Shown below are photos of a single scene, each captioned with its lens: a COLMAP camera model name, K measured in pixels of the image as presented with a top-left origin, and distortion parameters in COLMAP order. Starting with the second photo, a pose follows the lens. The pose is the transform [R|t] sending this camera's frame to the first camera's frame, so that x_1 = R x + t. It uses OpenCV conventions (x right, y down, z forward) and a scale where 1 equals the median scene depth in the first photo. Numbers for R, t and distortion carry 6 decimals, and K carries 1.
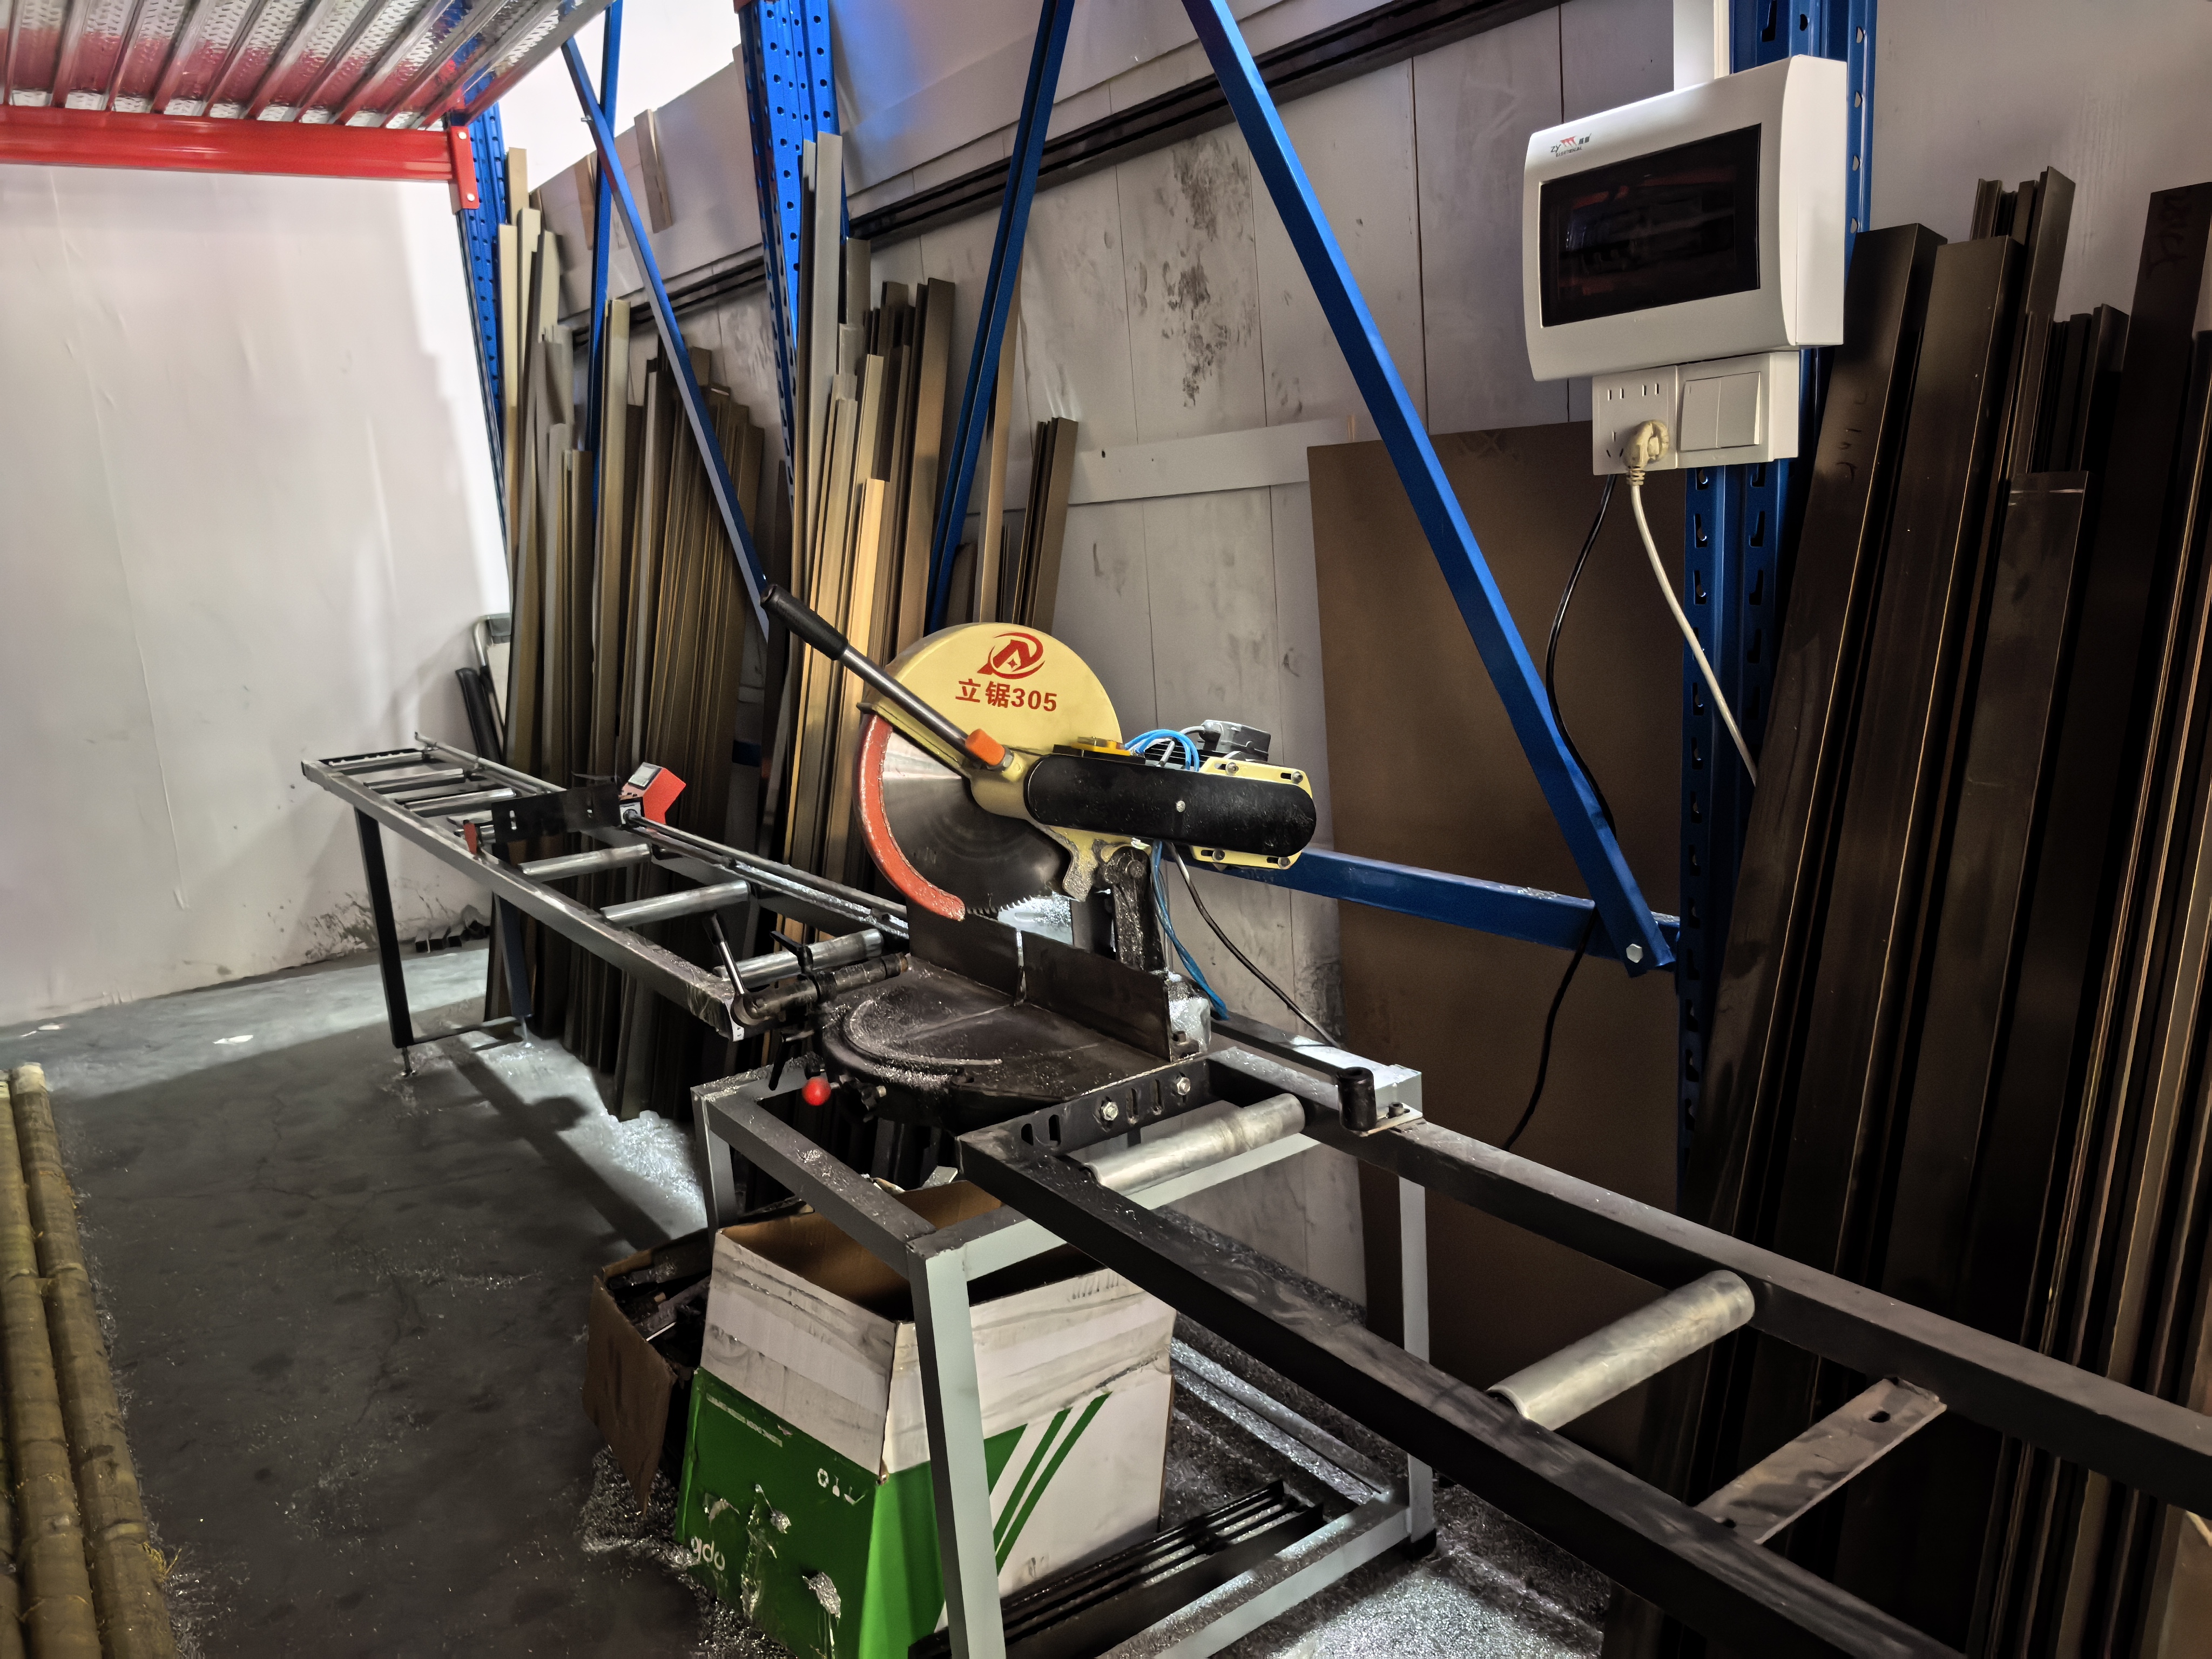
lens RADIAL K [[1612.8, 0, 1106.0], [0, 1612.8, 829.5], [0, 0, 1]] dist [0.053649, -0.073176]
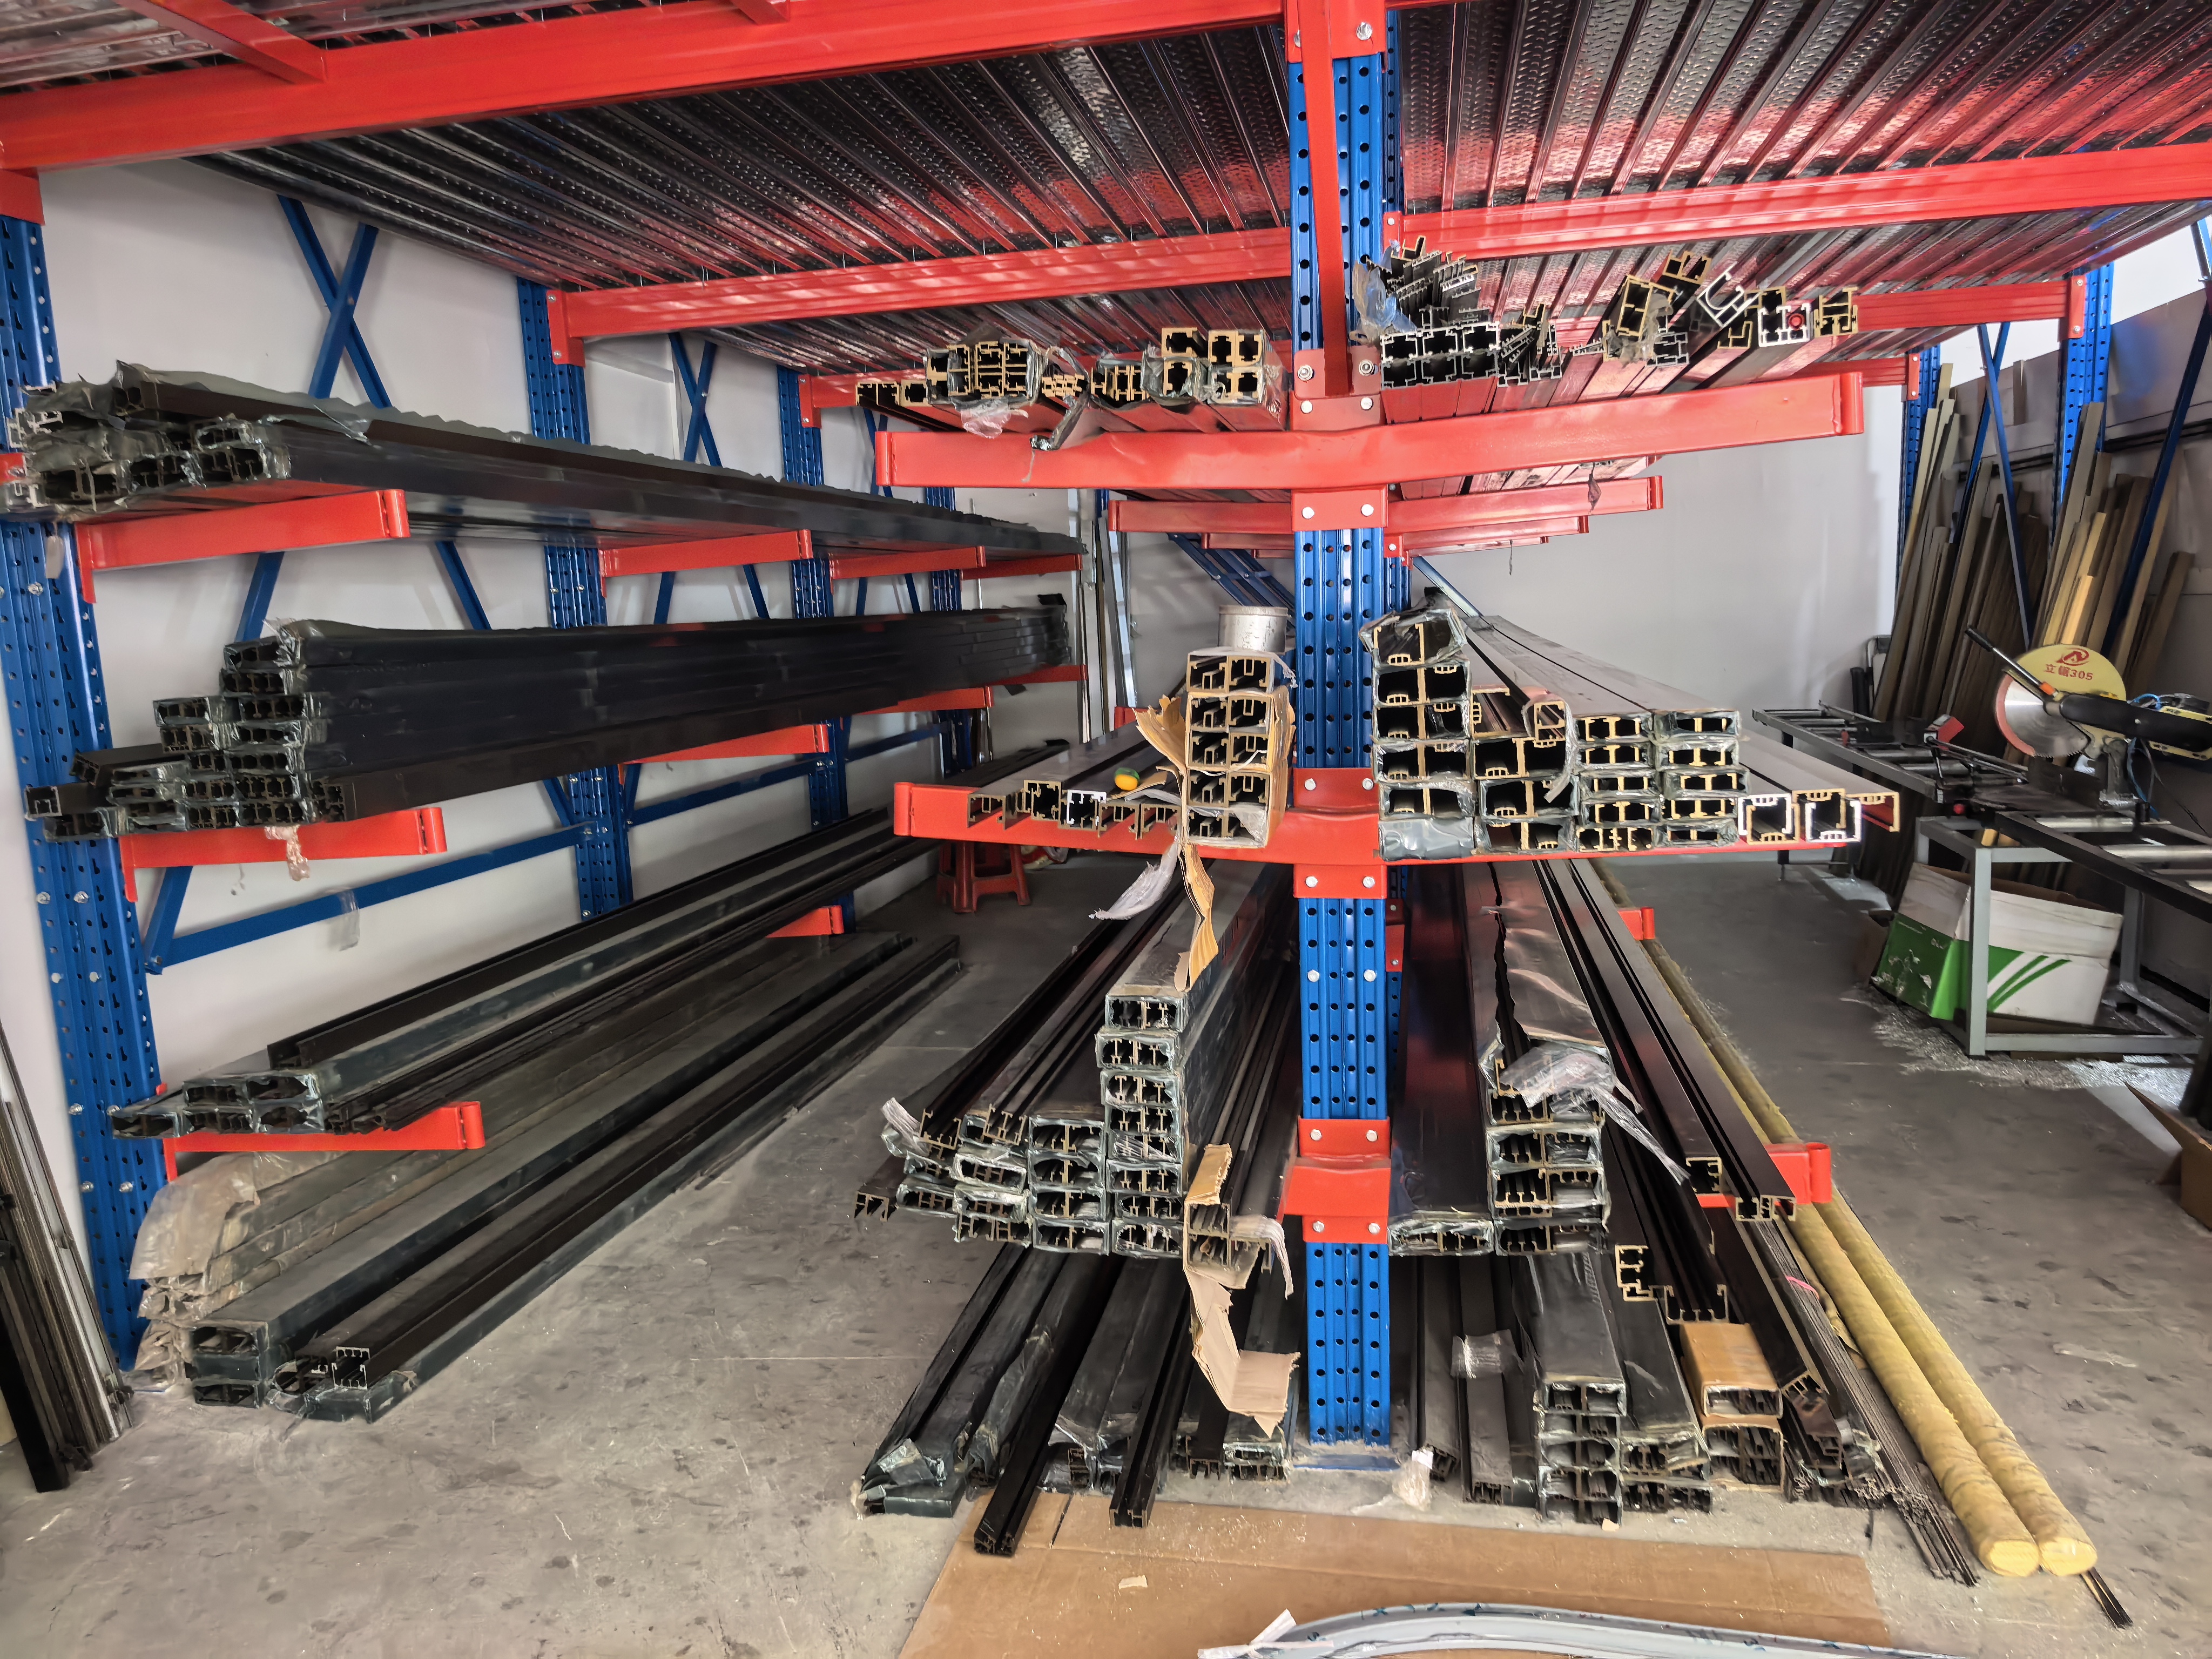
lens RADIAL K [[1612.8, 0, 1106.0], [0, 1612.8, 829.5], [0, 0, 1]] dist [0.053649, -0.073176]
pose [[0.687005, 0.152264, -0.710521, 0.334371], [-0.163568, 0.985110, 0.052954, 0.120826], [0.708004, 0.079839, 0.701681, -0.819690]]
